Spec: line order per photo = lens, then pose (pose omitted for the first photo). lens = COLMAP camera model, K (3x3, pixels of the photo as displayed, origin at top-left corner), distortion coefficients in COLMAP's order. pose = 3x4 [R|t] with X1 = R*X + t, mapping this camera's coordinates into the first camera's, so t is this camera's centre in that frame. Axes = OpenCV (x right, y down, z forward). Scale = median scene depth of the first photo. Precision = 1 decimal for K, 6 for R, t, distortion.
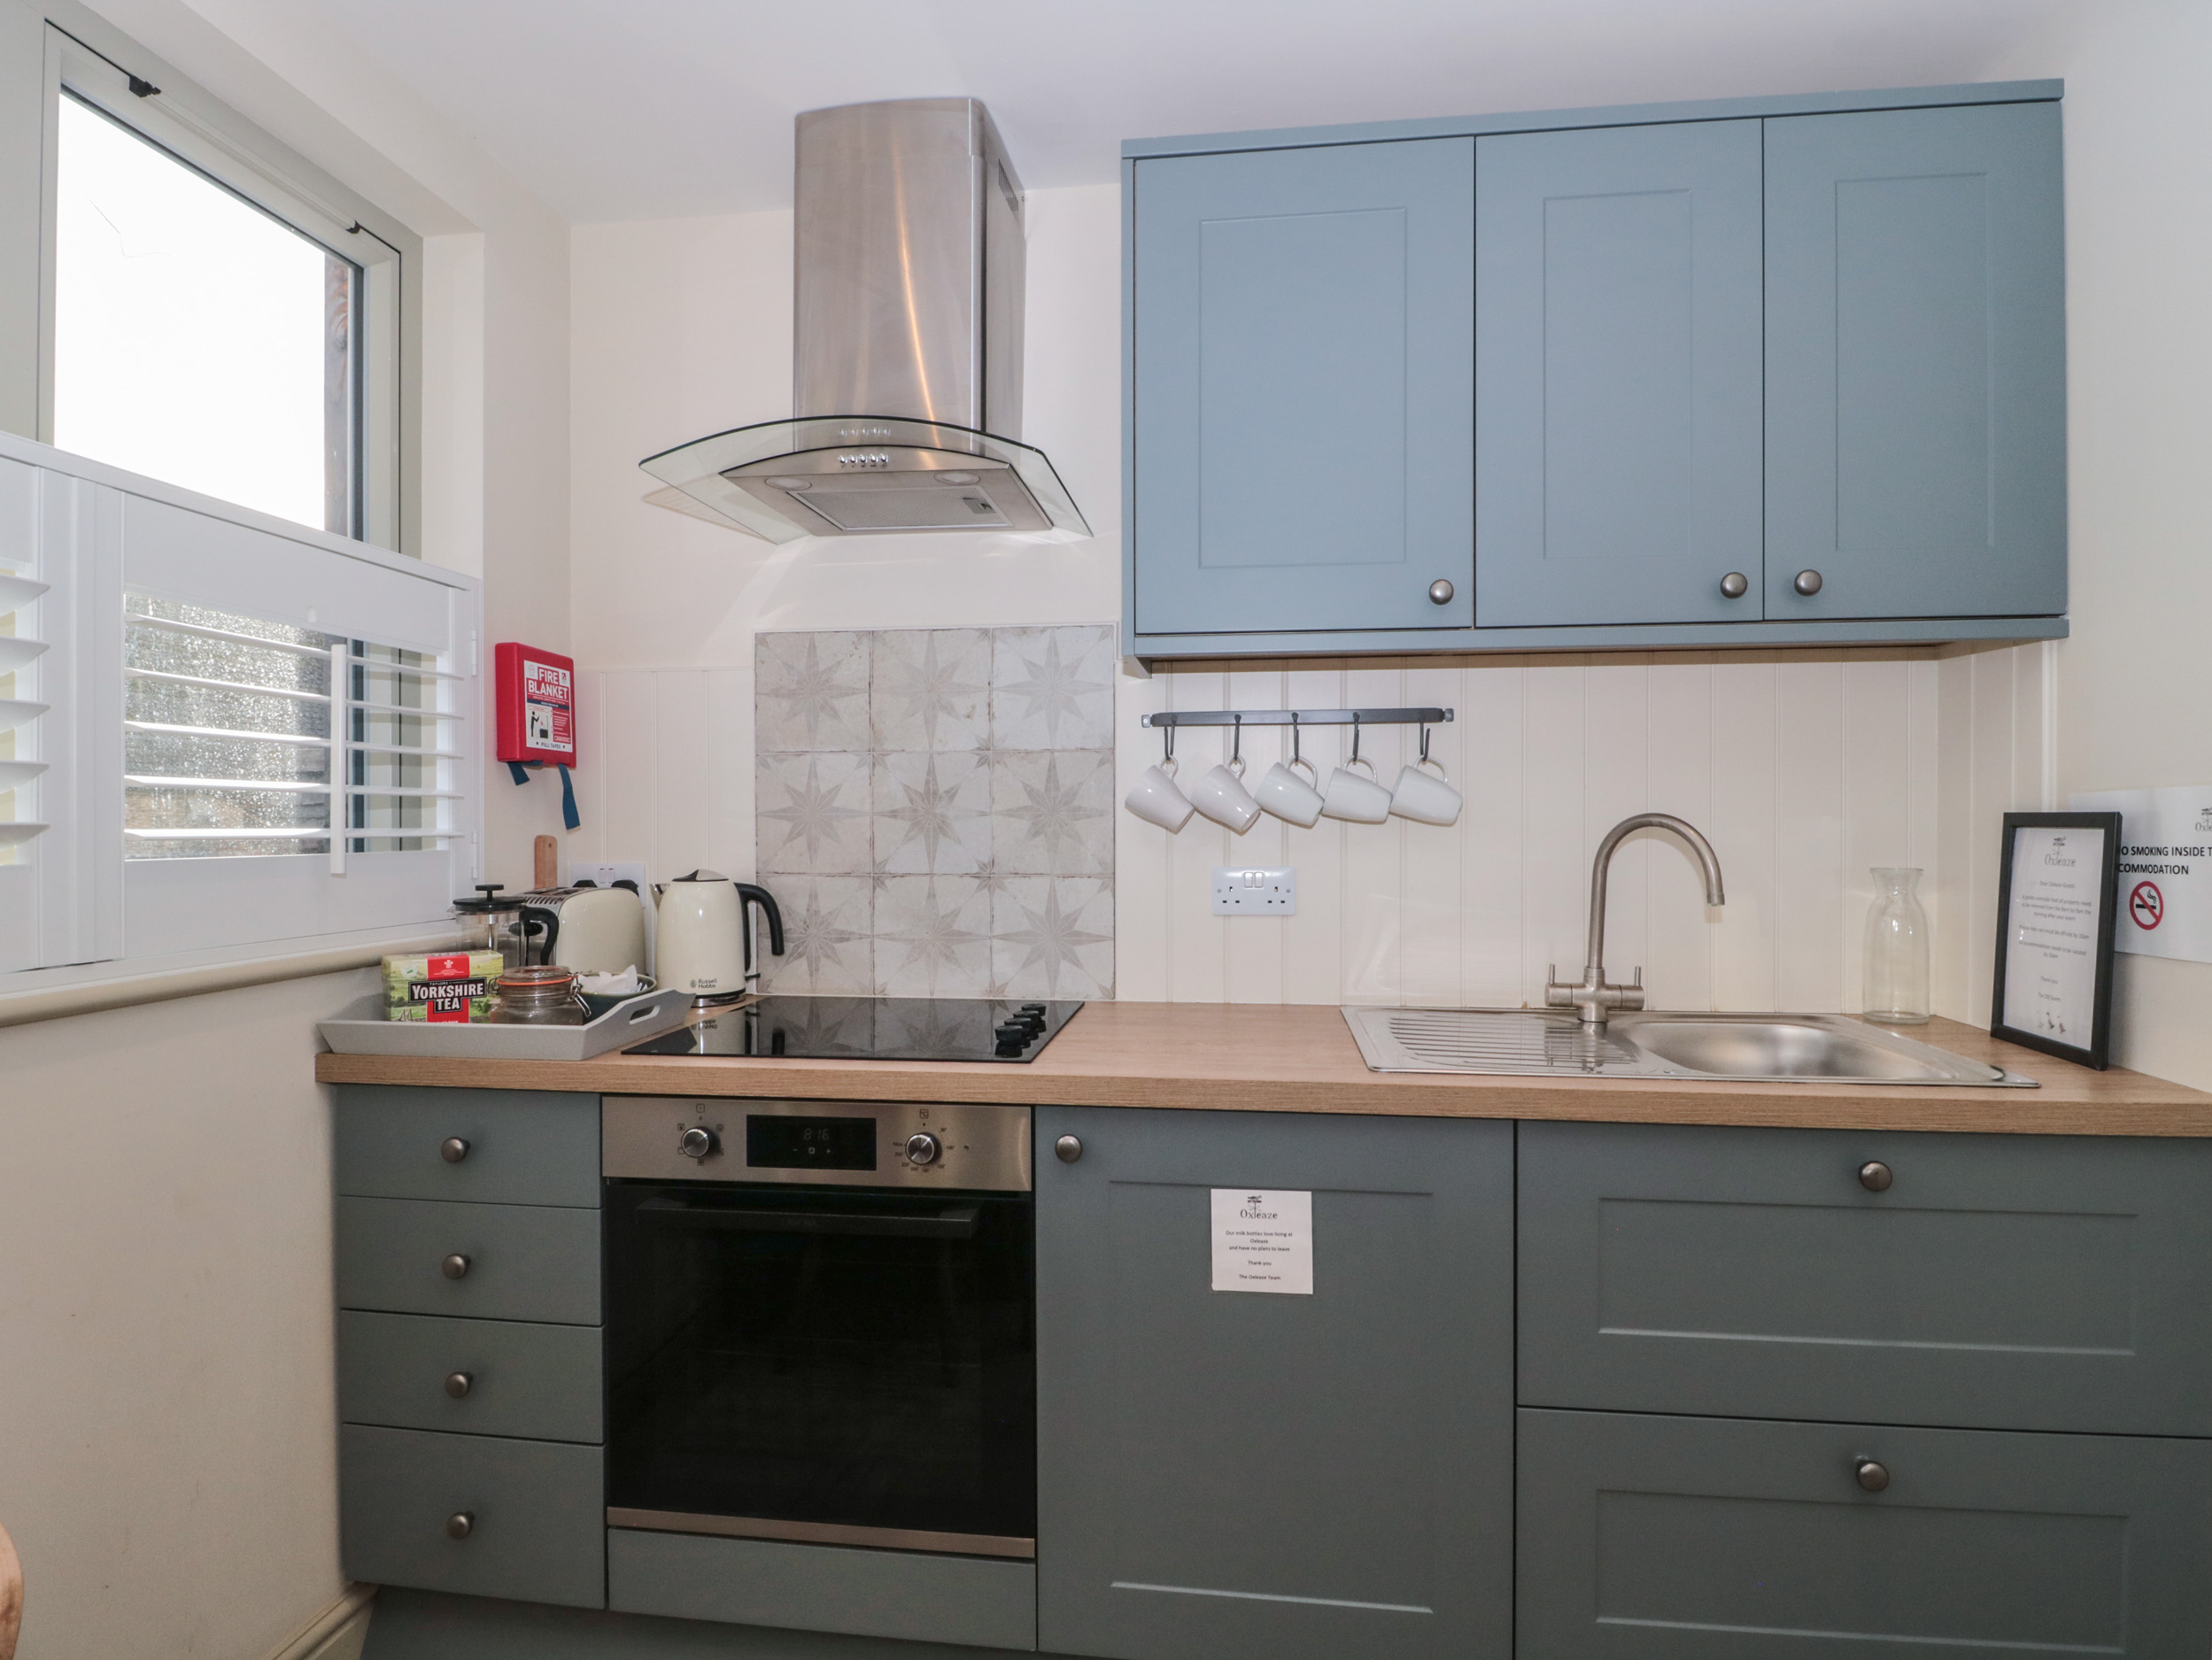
lens RADIAL K [[1168.2, 0, 1102.4], [0, 1168.2, 824.6], [0, 0, 1]] dist [0.001177, -0.014032]
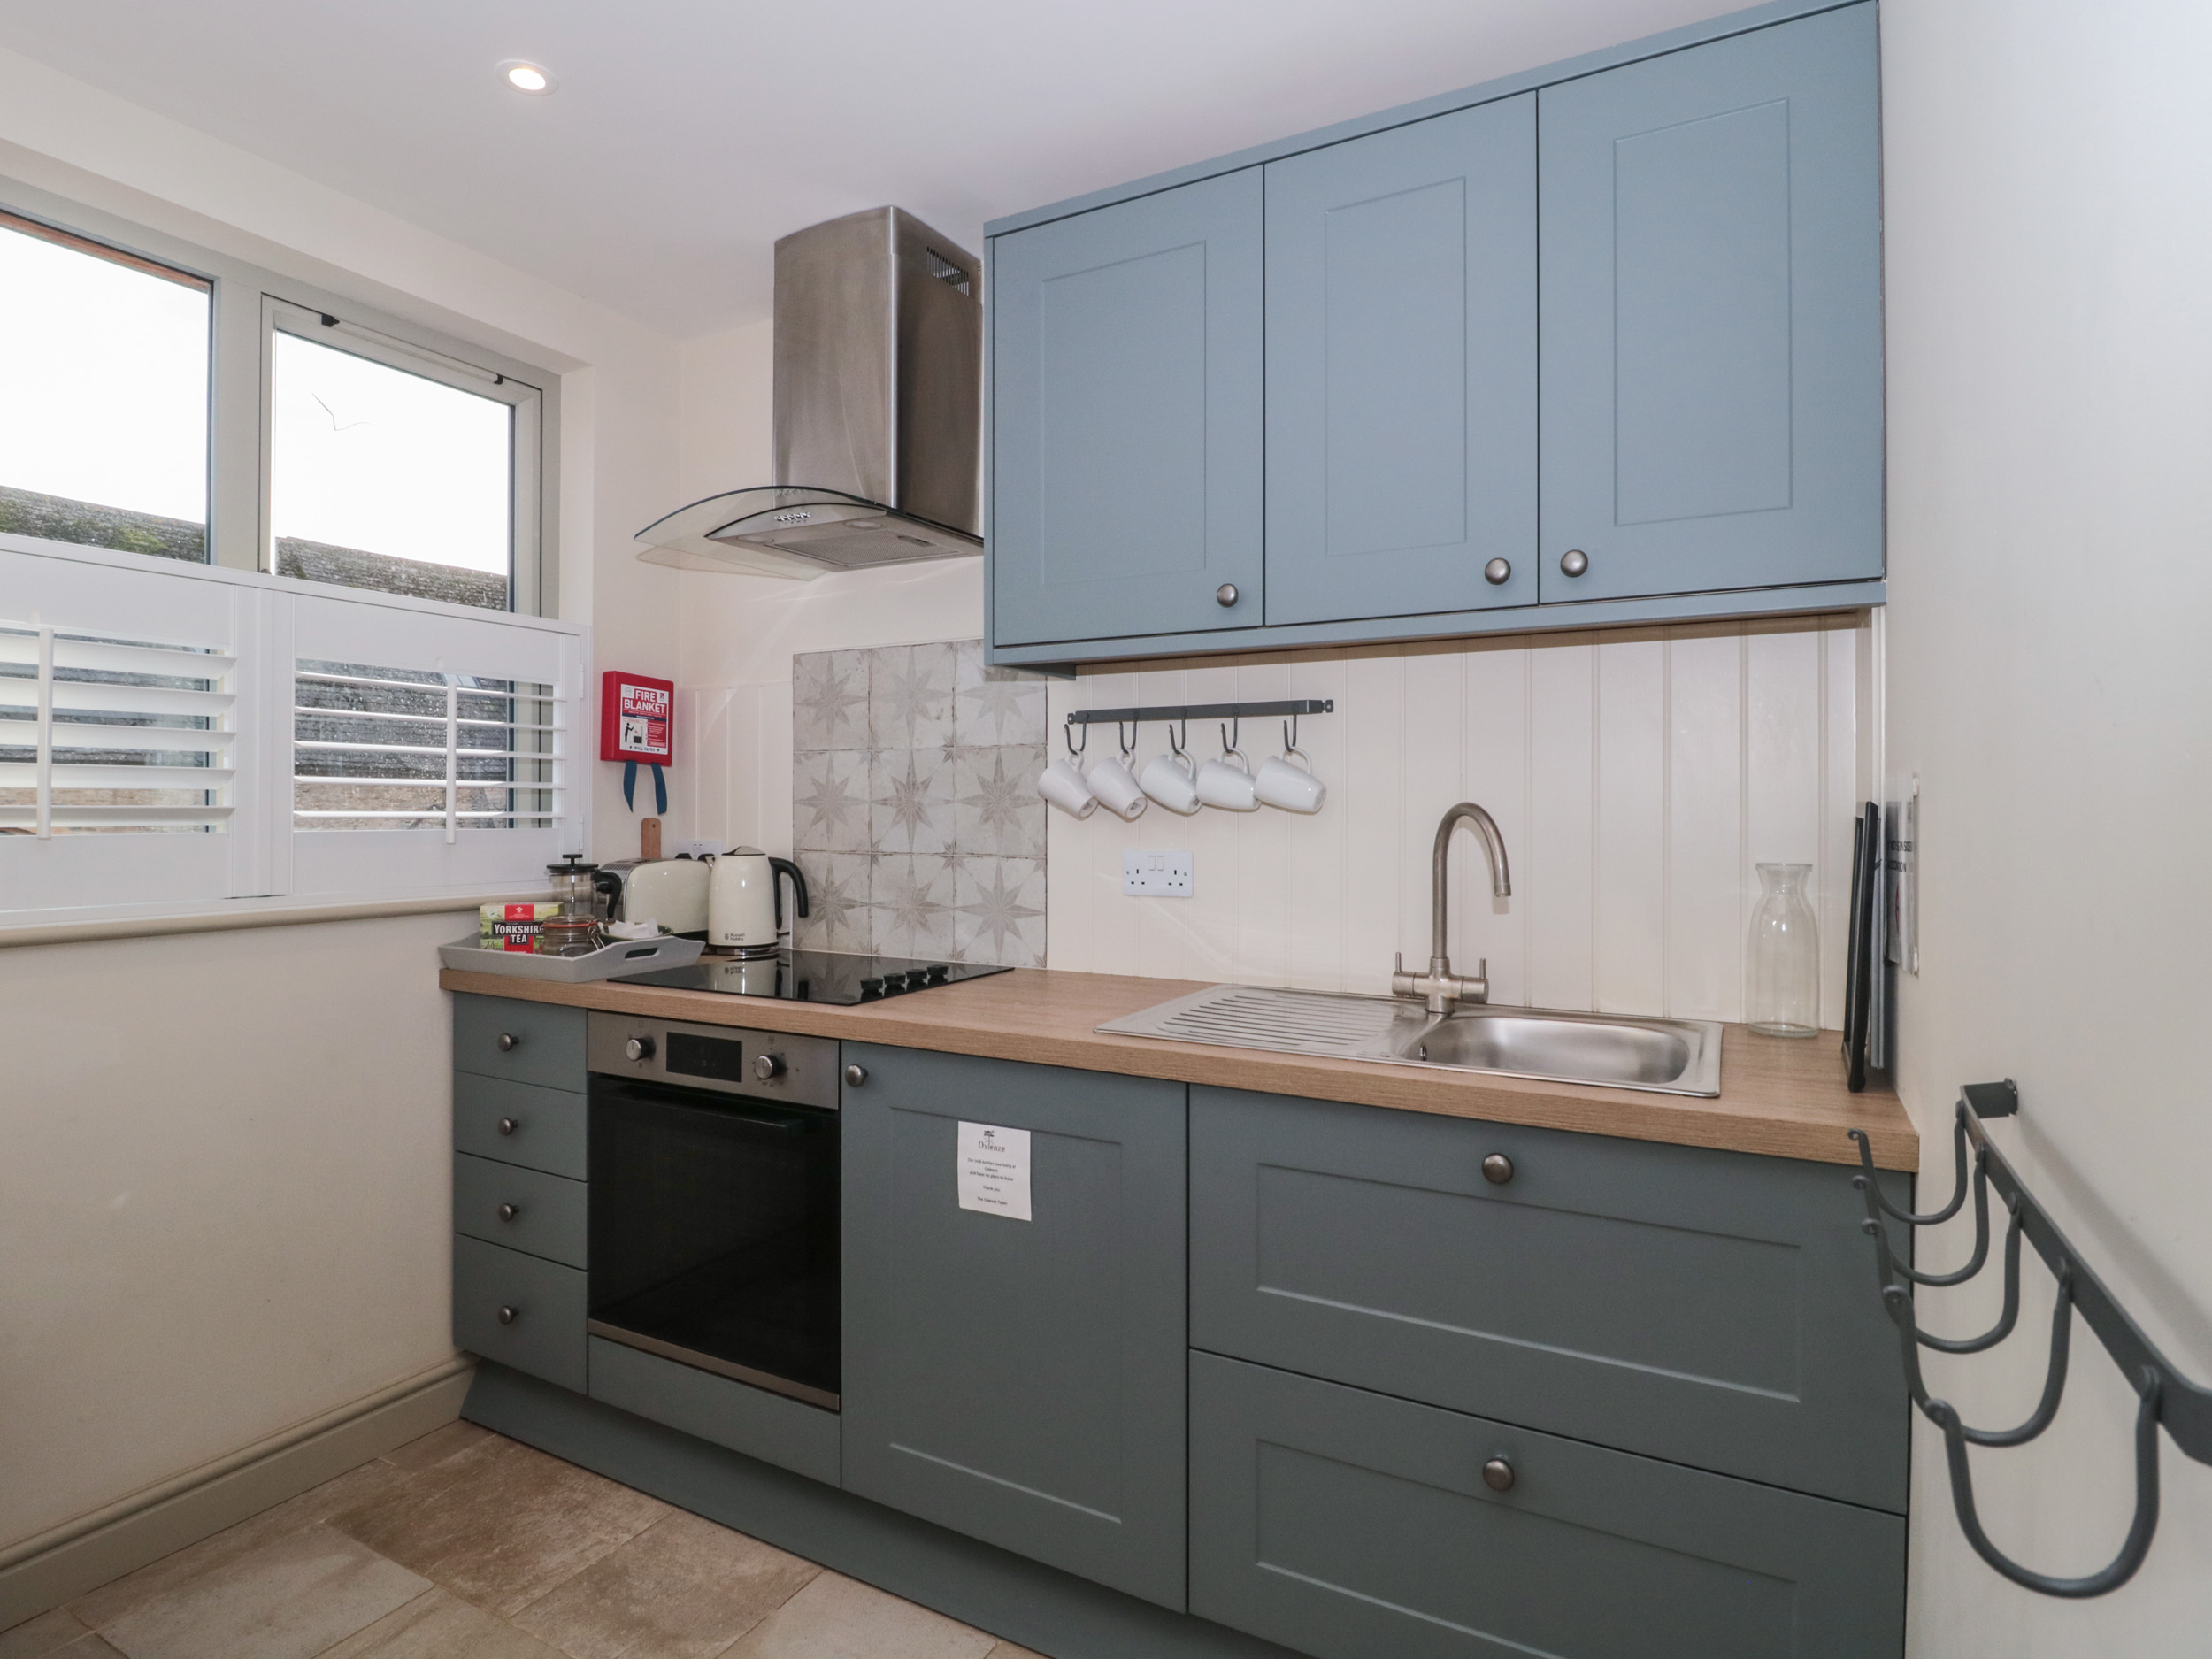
lens RADIAL K [[1168.3, 0, 1017.4], [0, 1168.3, 799.4], [0, 0, 1]] dist [0.001177, -0.014032]
pose [[0.925856, 0.000553, -0.377875, 0.469174], [-0.004788, 0.999936, -0.010268, -0.000187], [0.377845, 0.011316, 0.925800, -0.056049]]
